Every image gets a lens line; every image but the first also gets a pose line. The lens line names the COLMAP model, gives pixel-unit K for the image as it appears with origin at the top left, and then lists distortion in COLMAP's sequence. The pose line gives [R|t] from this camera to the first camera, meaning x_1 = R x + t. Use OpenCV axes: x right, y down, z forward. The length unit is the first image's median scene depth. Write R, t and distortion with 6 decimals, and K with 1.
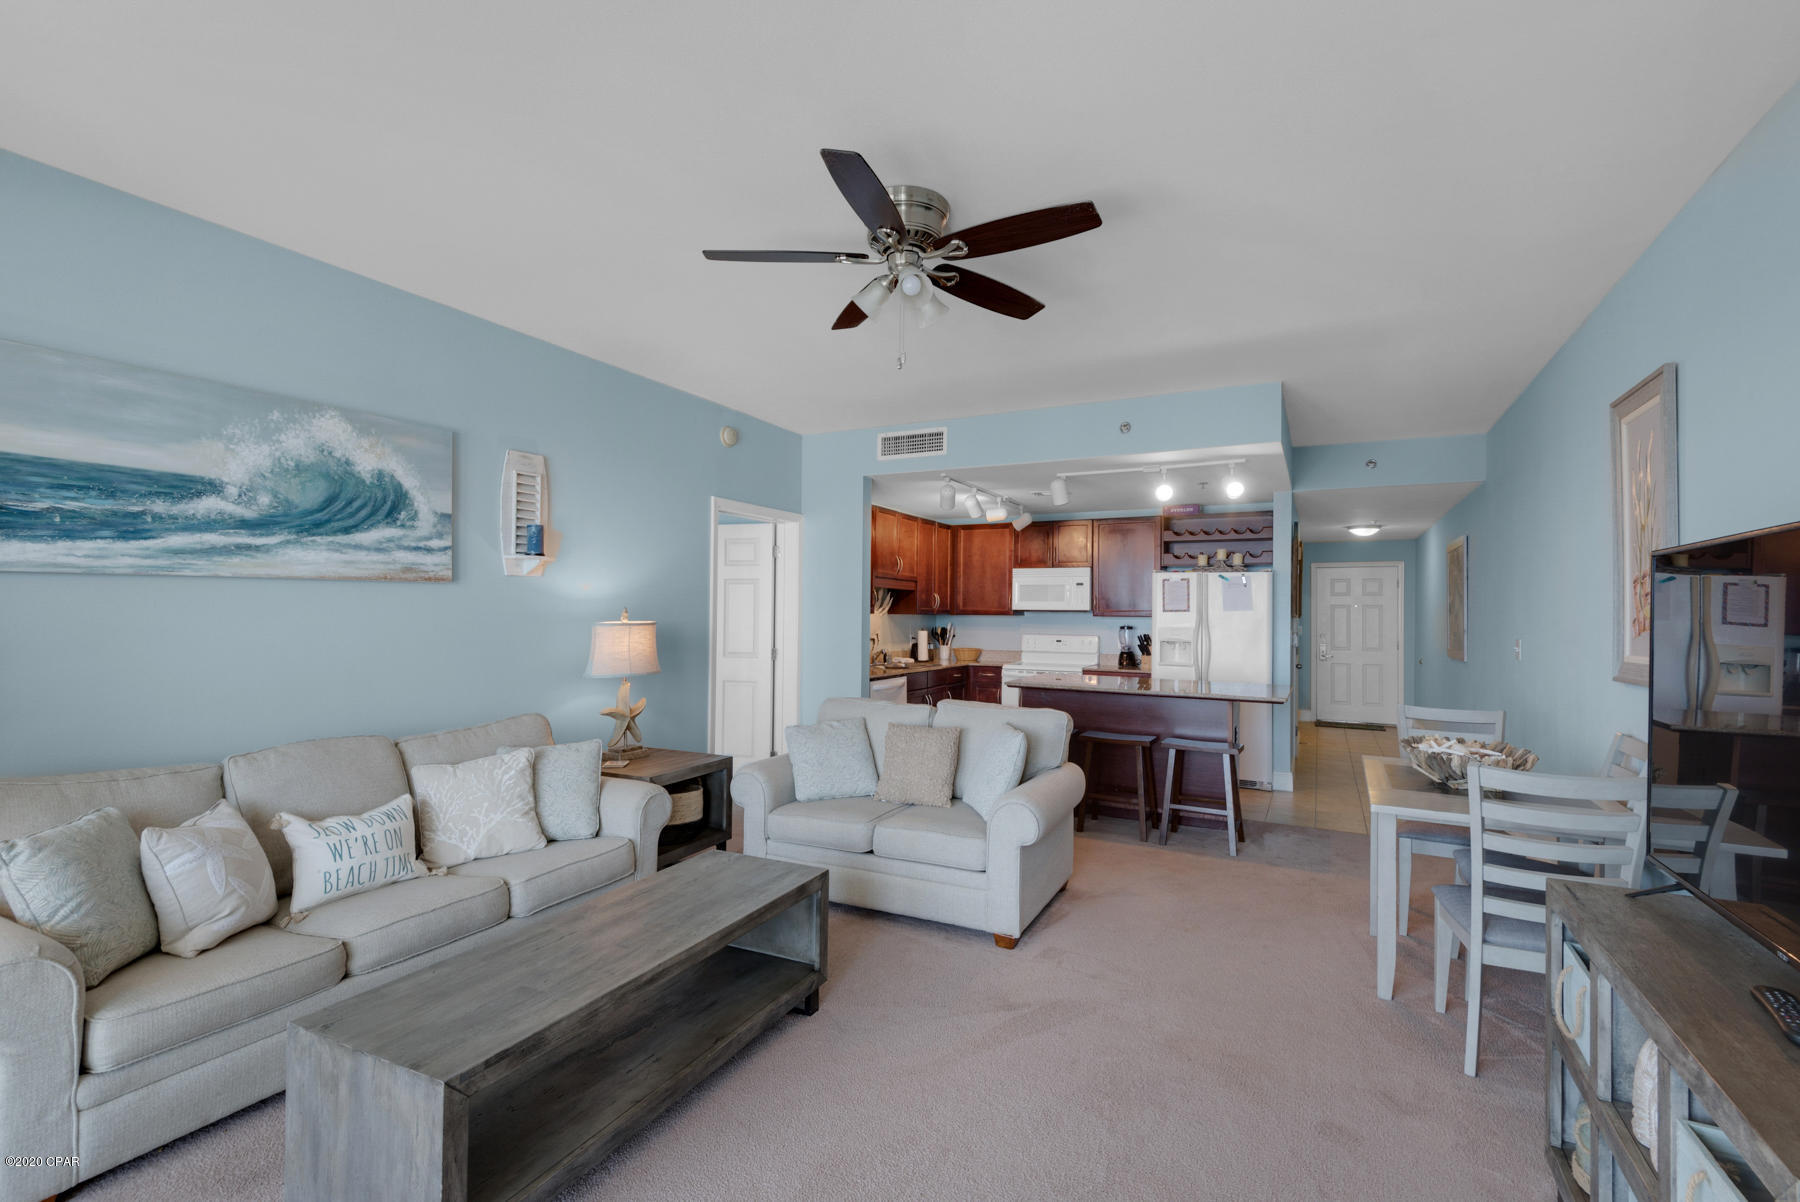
lens RADIAL K [[815.2, 0, 900.0], [0, 815.2, 601.0], [0, 0, 1]] dist [-0.000242, -0.000187]
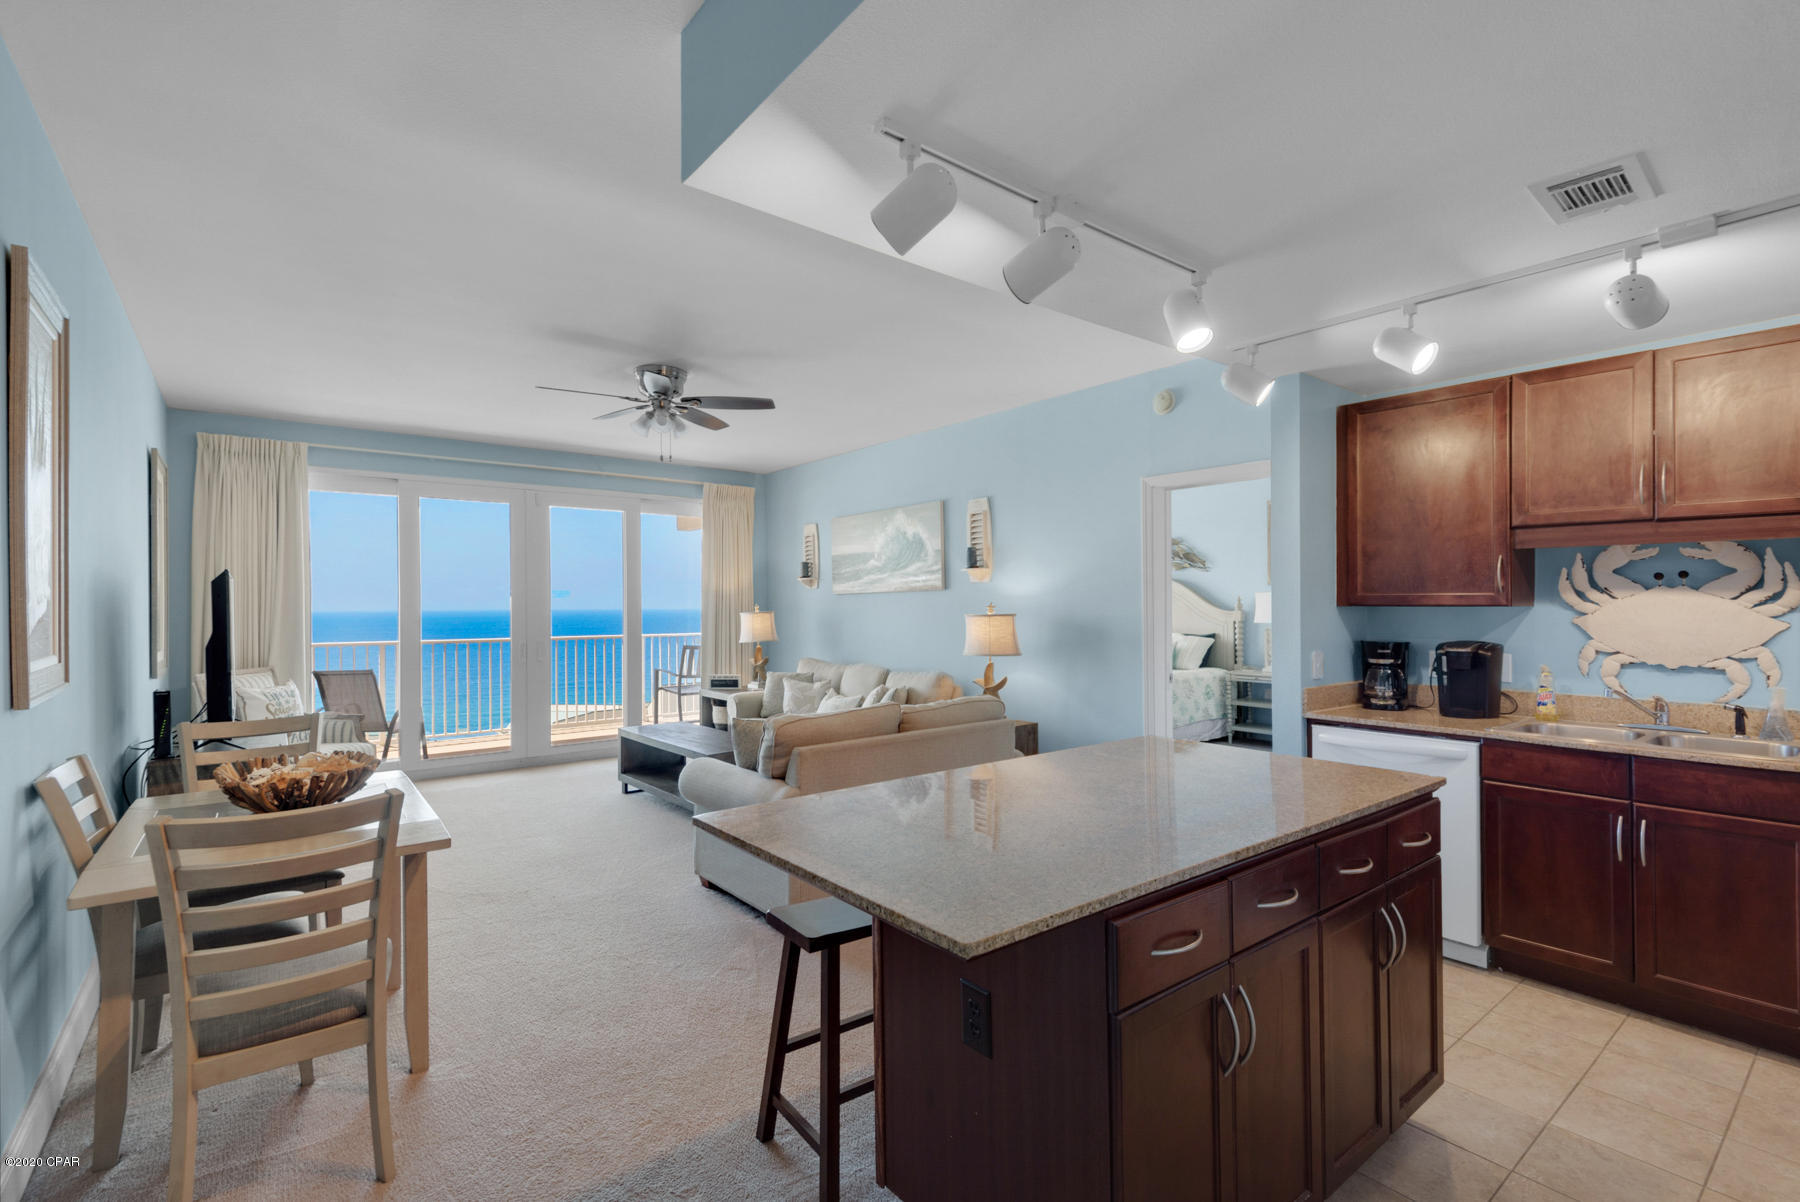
lens RADIAL K [[815.2, 0, 900.0], [0, 815.2, 601.0], [0, 0, 1]] dist [-0.000242, -0.000187]
pose [[-0.422224, -0.008065, -0.906456, 1.115521], [0.013016, 0.999803, -0.014958, 0.026533], [0.906398, -0.018114, -0.422036, 1.797433]]
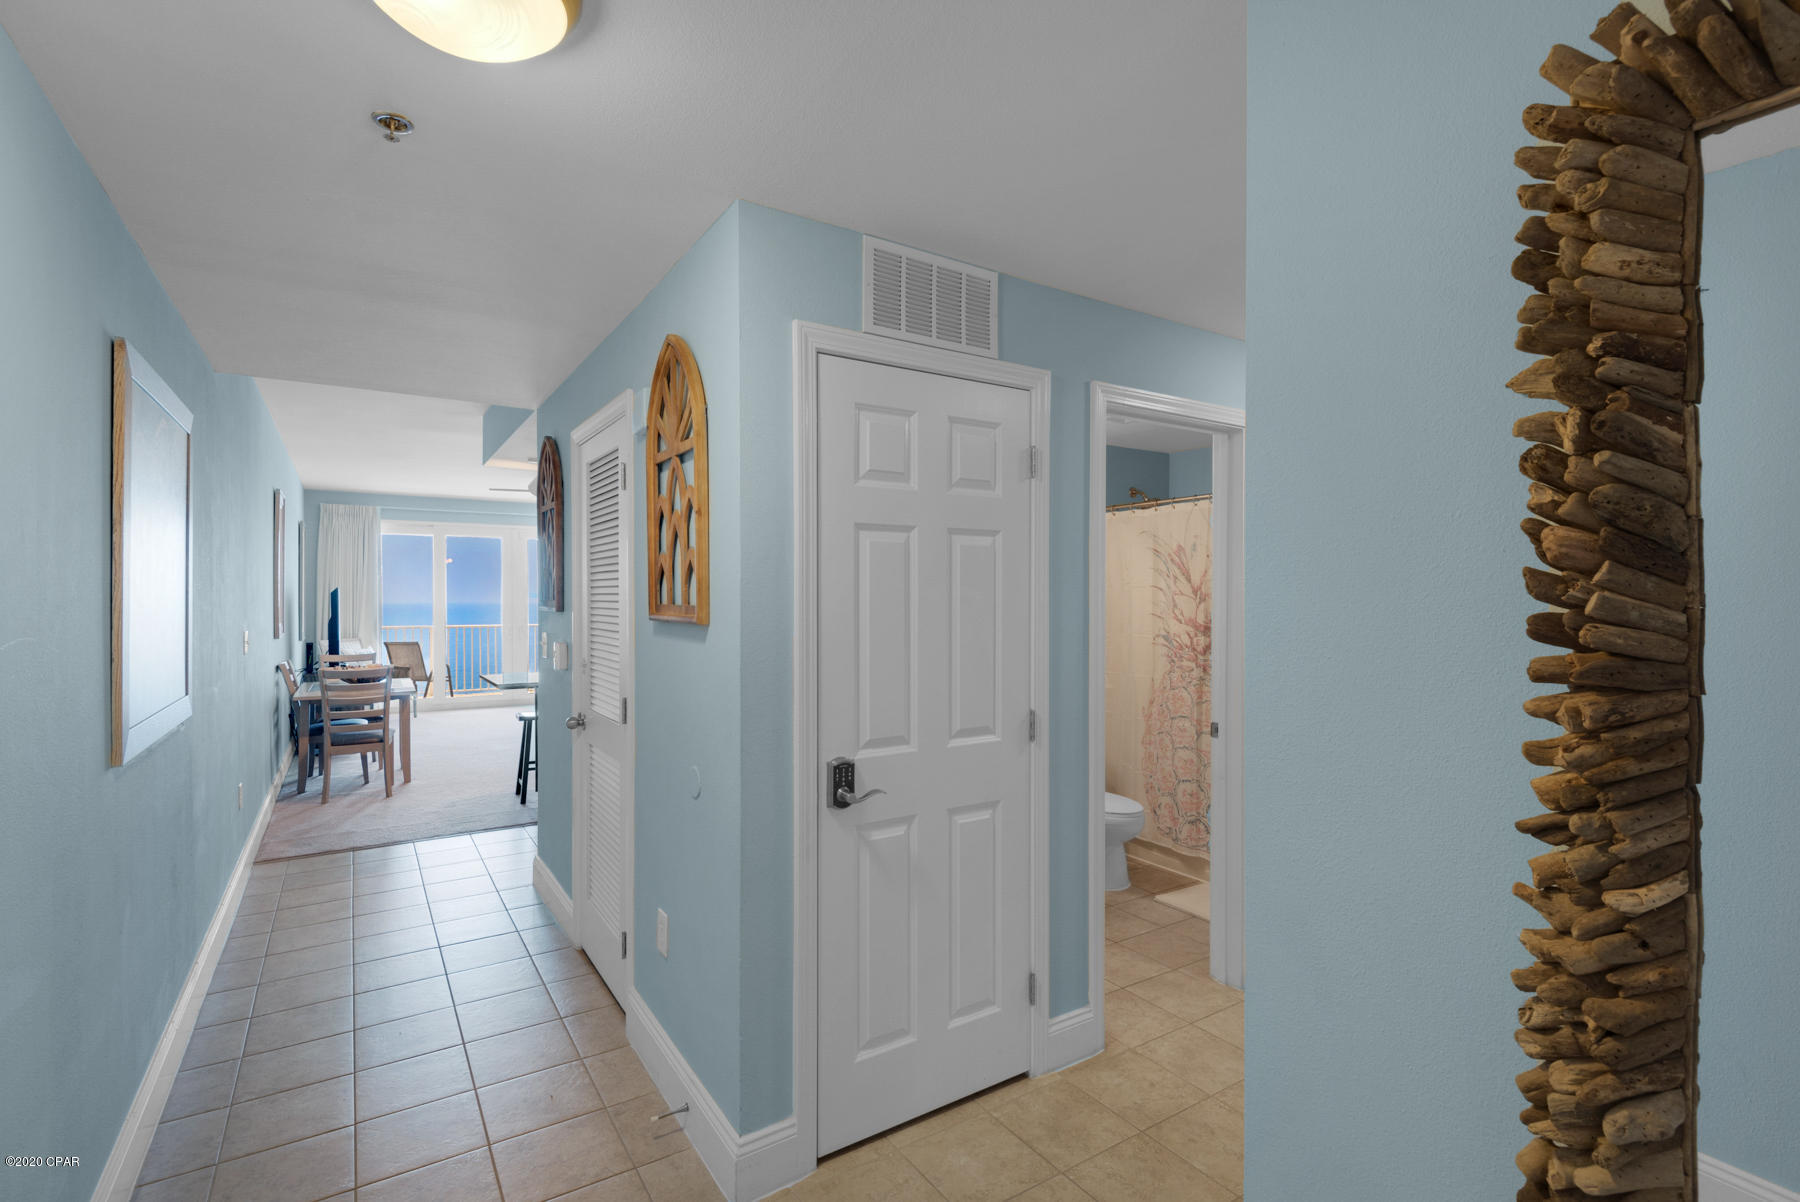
lens RADIAL K [[825.8, 0, 900.0], [0, 825.8, 601.0], [0, 0, 1]] dist [0.001520, 0.000251]
pose [[-0.498781, -0.007891, -0.866692, 1.795272], [0.004073, 0.999926, -0.011449, 0.028792], [0.866718, -0.009241, -0.498712, 3.180746]]
